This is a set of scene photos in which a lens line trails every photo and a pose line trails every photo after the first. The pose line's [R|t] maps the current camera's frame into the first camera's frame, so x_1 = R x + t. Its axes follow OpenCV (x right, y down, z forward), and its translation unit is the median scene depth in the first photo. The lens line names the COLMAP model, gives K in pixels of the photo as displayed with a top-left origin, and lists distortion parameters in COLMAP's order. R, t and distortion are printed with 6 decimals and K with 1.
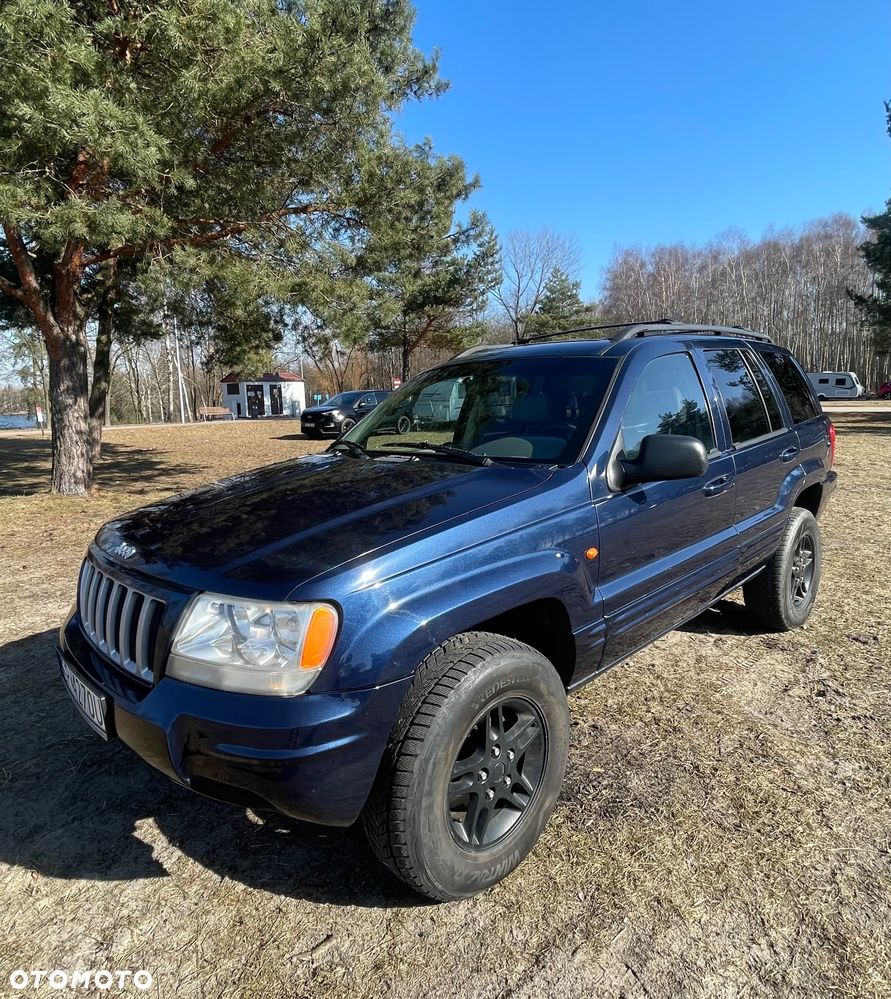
lens RADIAL K [[642.1, 0, 421.5], [0, 642.1, 501.1], [0, 0, 1]] dist [-0.009489, 0.004268]
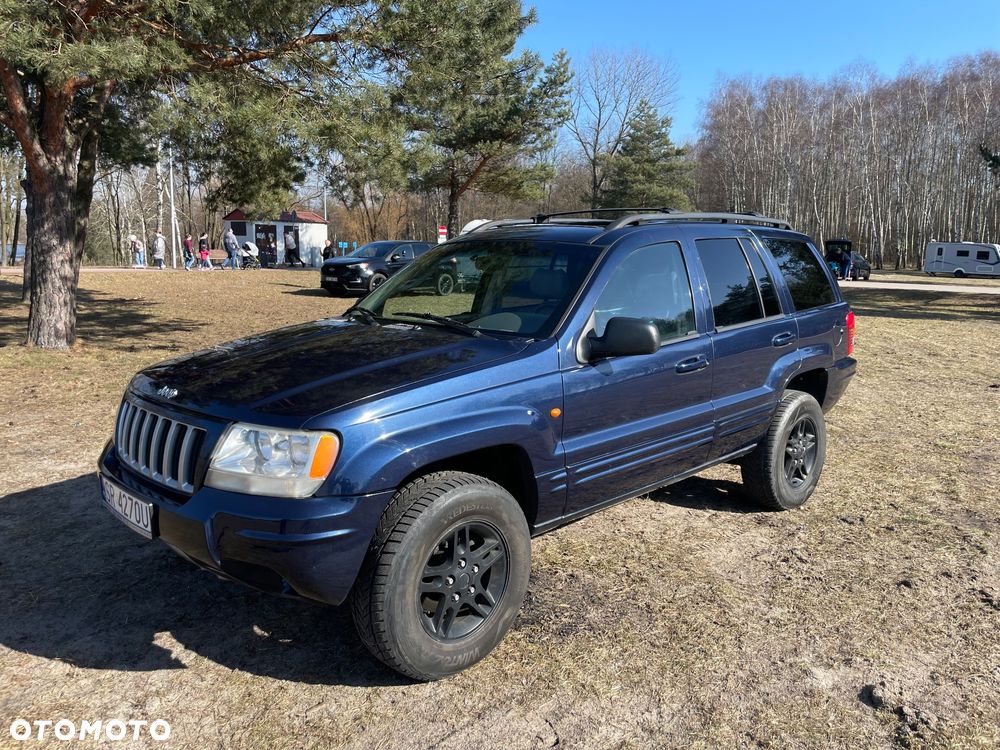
lens RADIAL K [[805.8, 0, 489.6], [0, 805.8, 371.4], [0, 0, 1]] dist [0.096127, -0.151945]
pose [[0.998696, 0.045018, 0.024087, 0.066454], [-0.044777, 0.998942, -0.010450, 0.016239], [-0.024532, 0.009358, 0.999655, -0.343937]]
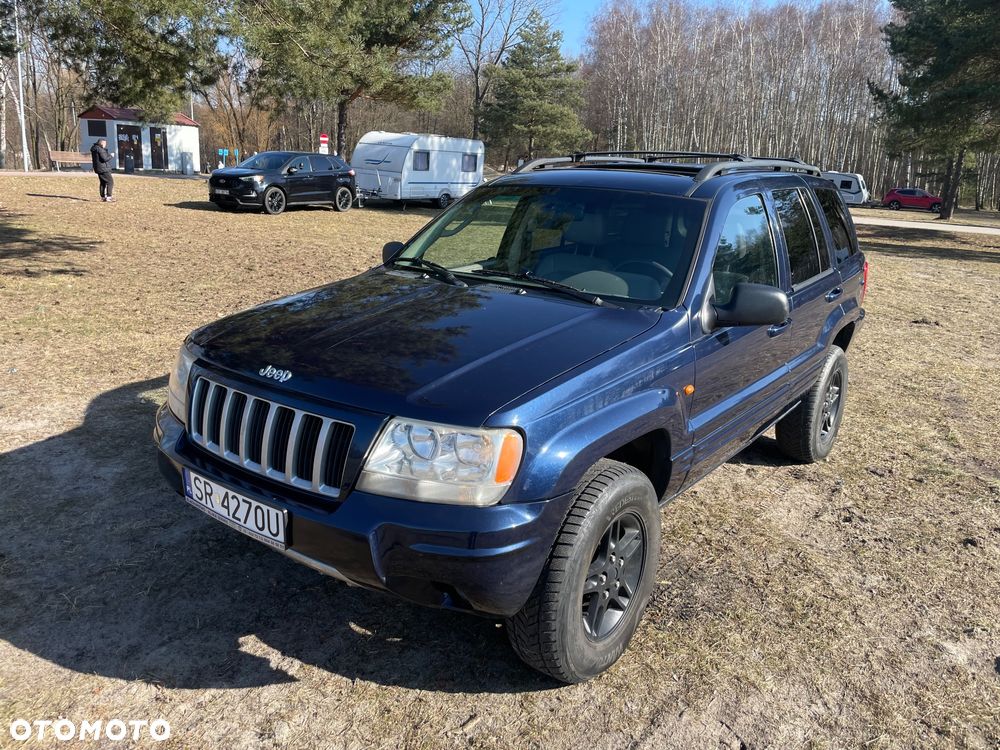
lens RADIAL K [[805.8, 0, 489.6], [0, 805.8, 371.4], [0, 0, 1]] dist [0.096127, -0.151945]
pose [[0.981186, 0.036407, 0.189601, -0.228701], [-0.053465, 0.994890, 0.085644, -0.035164], [-0.185515, -0.094170, 0.978119, -0.210912]]
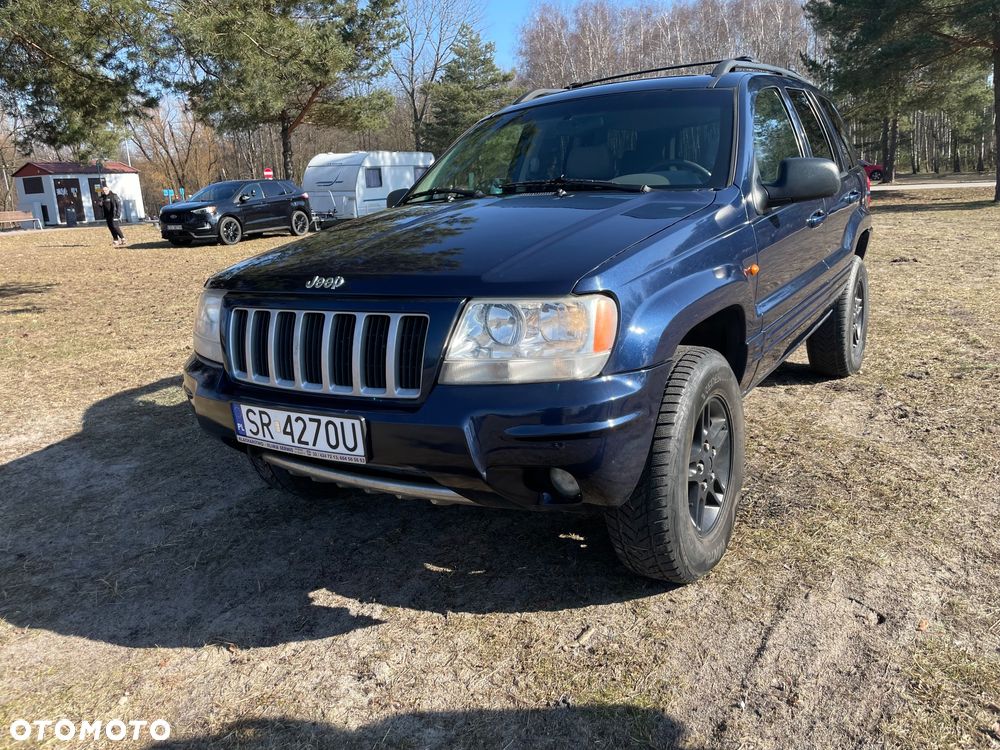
lens RADIAL K [[804.6, 0, 500.0], [0, 804.6, 375.0], [0, 0, 1]] dist [0.099489, -0.157635]
pose [[0.967016, -0.077992, 0.242480, -0.315053], [0.064112, 0.995848, 0.064626, 0.092980], [-0.246514, -0.046948, 0.968001, -0.132989]]
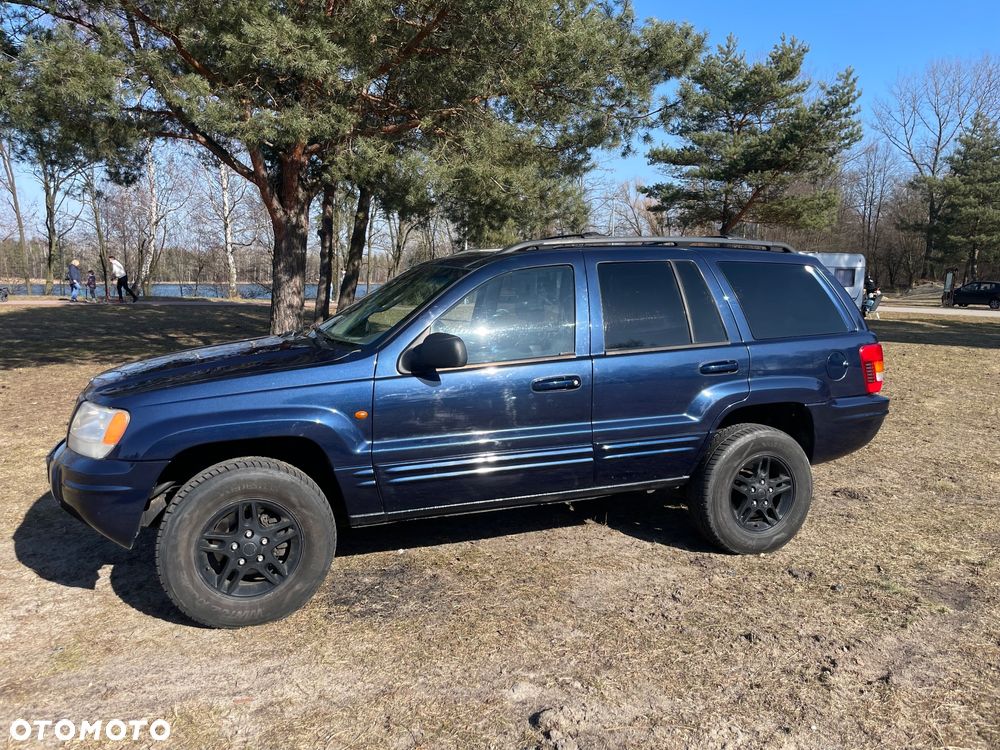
lens RADIAL K [[794.8, 0, 453.4], [0, 794.8, 360.5], [0, 0, 1]] dist [0.079688, -0.098753]
pose [[0.912451, 0.081950, -0.400896, 0.735648], [-0.104307, 0.993956, -0.034225, 0.001823], [0.395669, 0.073045, 0.915484, -0.318258]]
